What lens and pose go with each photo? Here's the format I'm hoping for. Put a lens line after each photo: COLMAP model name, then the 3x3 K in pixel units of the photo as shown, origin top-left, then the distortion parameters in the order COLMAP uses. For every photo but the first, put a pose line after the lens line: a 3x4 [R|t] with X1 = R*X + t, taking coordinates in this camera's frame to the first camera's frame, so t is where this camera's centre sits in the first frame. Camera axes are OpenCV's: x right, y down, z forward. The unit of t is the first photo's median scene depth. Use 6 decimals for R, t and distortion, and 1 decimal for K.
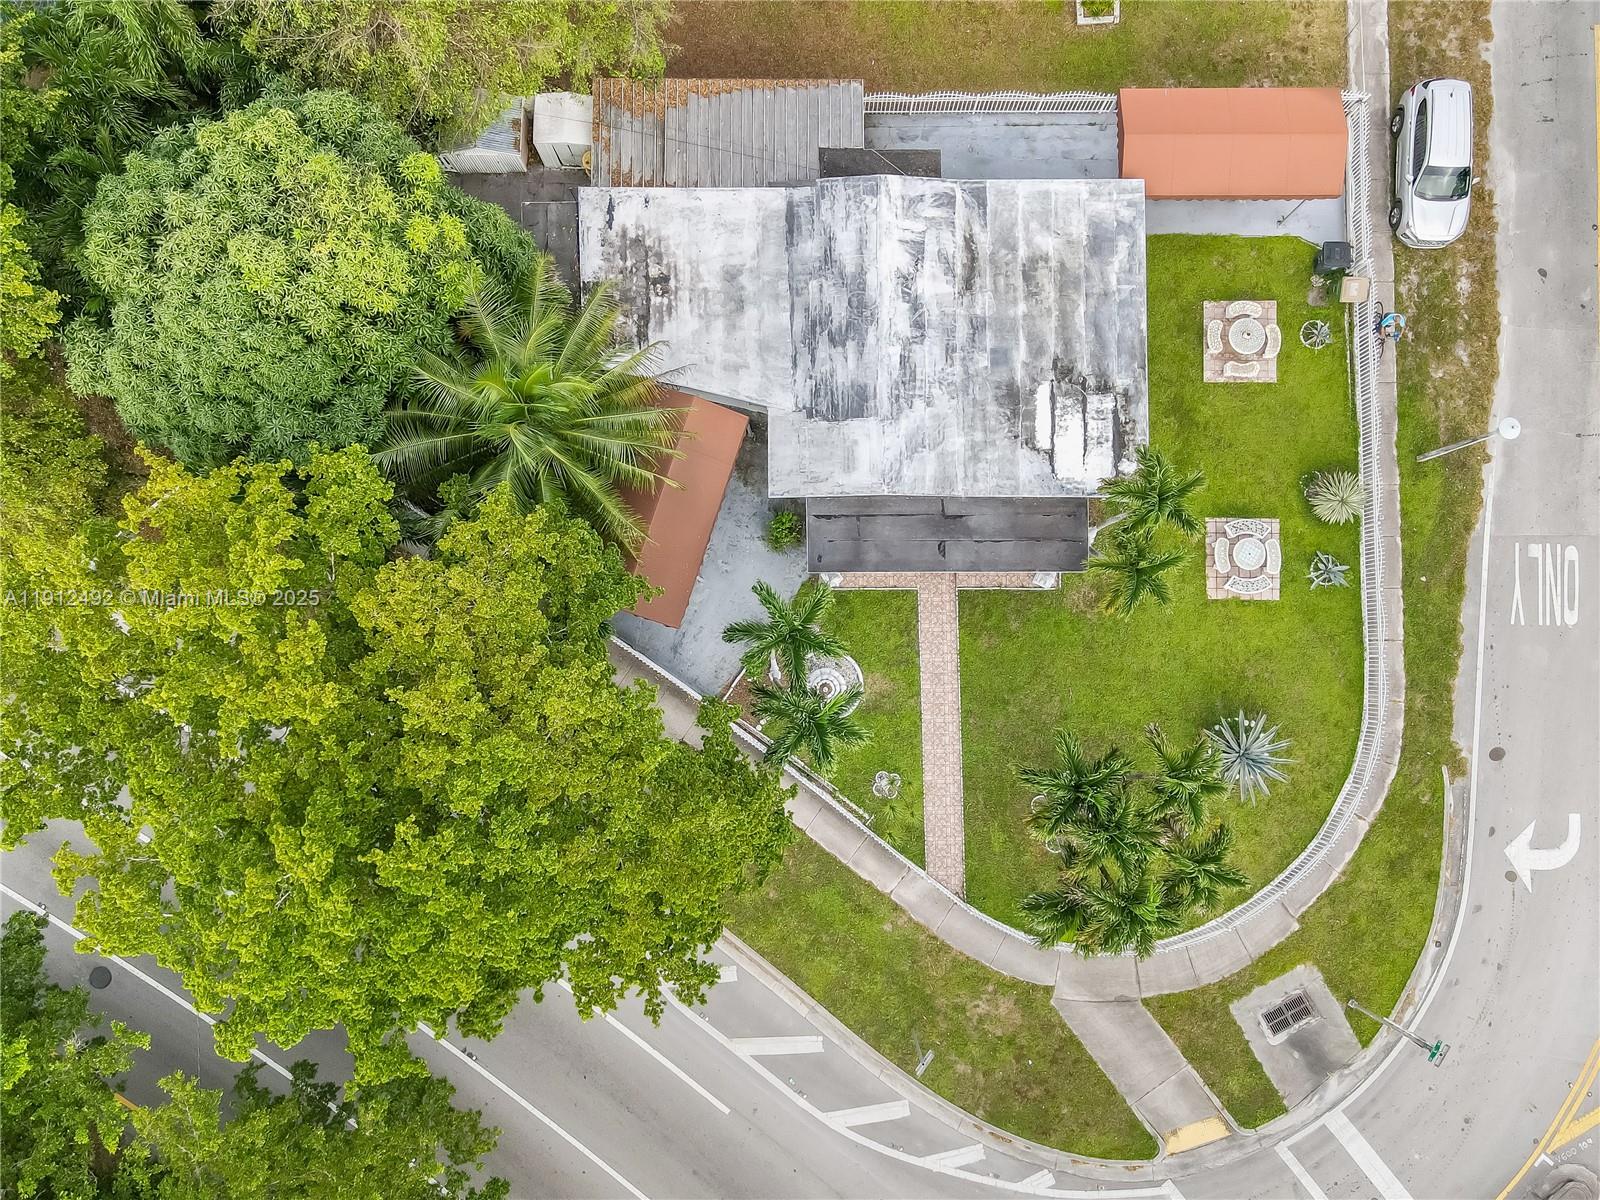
lens RADIAL K [[1118.7, 0, 809.4], [0, 1118.7, 602.9], [0, 0, 1]] dist [0.017391, -0.006347]
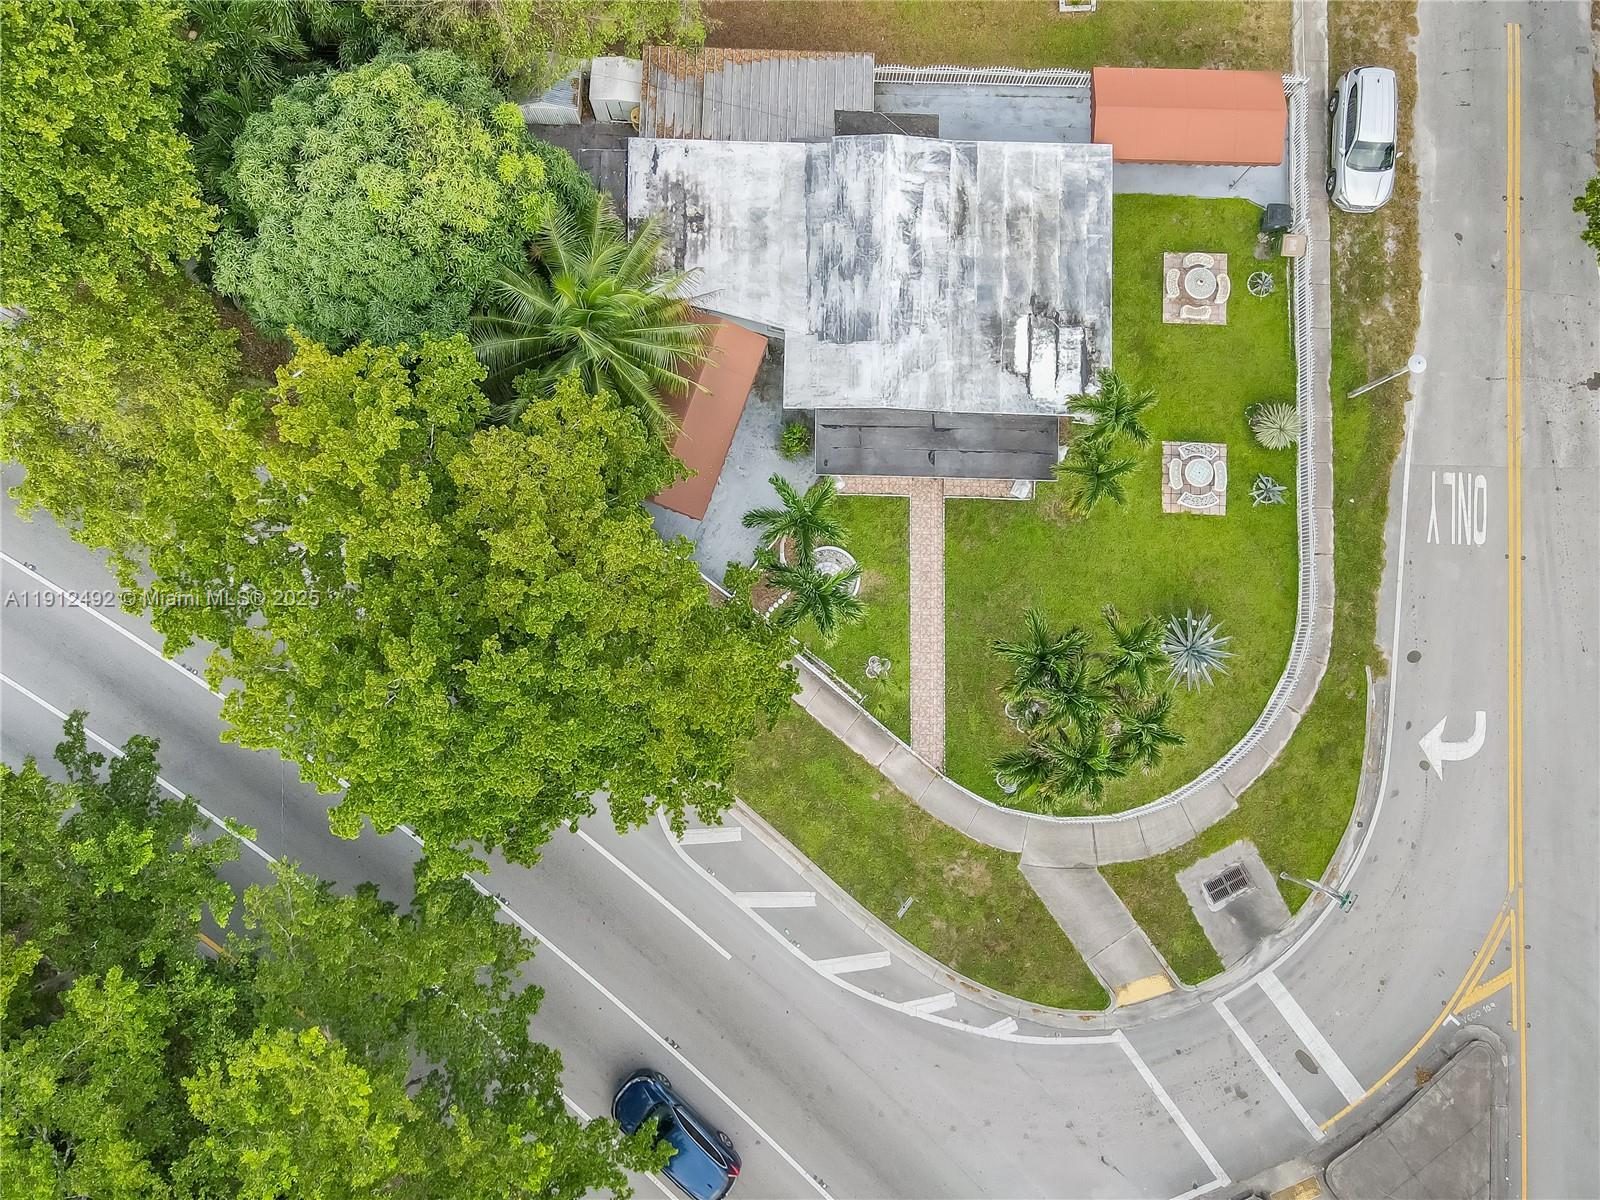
lens RADIAL K [[1221.8, 0, 791.0], [0, 1221.8, 598.8], [0, 0, 1]] dist [0.005754, 0.016090]
pose [[0.999632, 0.026987, 0.002665, -0.026513], [-0.026935, 0.999478, -0.017815, 0.125716], [-0.003145, 0.017736, 0.999838, -0.262032]]
